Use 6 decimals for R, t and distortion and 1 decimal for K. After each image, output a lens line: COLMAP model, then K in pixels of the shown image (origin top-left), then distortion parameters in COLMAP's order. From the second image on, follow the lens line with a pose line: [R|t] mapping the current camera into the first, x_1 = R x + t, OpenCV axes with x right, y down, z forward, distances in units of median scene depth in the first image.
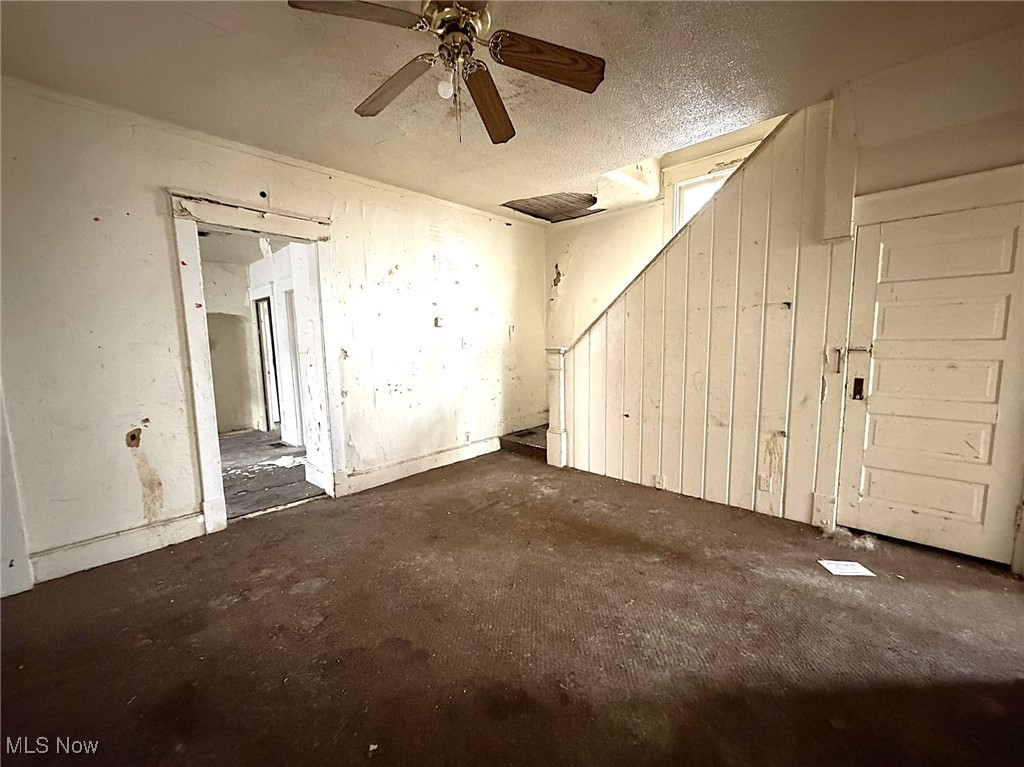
lens RADIAL K [[413.0, 0, 505.9], [0, 413.0, 387.2], [0, 0, 1]] dist [0.000413, 0.000699]
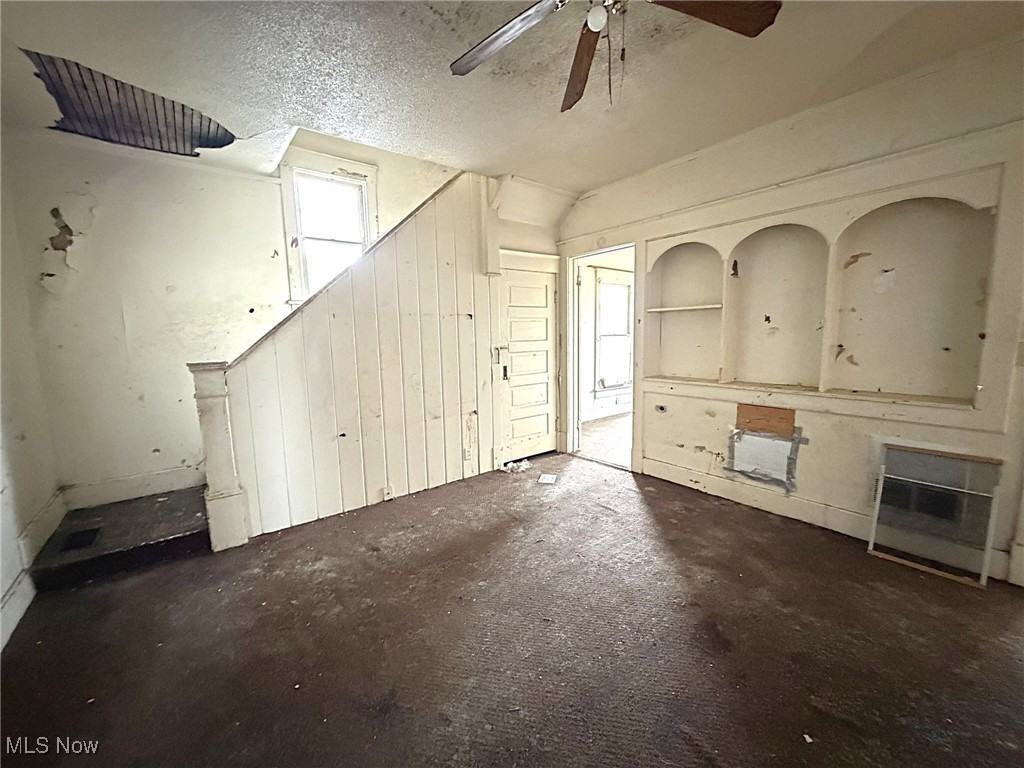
lens RADIAL K [[413.0, 0, 505.9], [0, 413.0, 387.7], [0, 0, 1]] dist [0.000413, 0.000699]
pose [[0.140046, -0.117255, 0.983178, -0.531459], [0.135789, 0.985856, 0.098232, -0.071513], [-0.980790, 0.119748, 0.153987, 0.587389]]
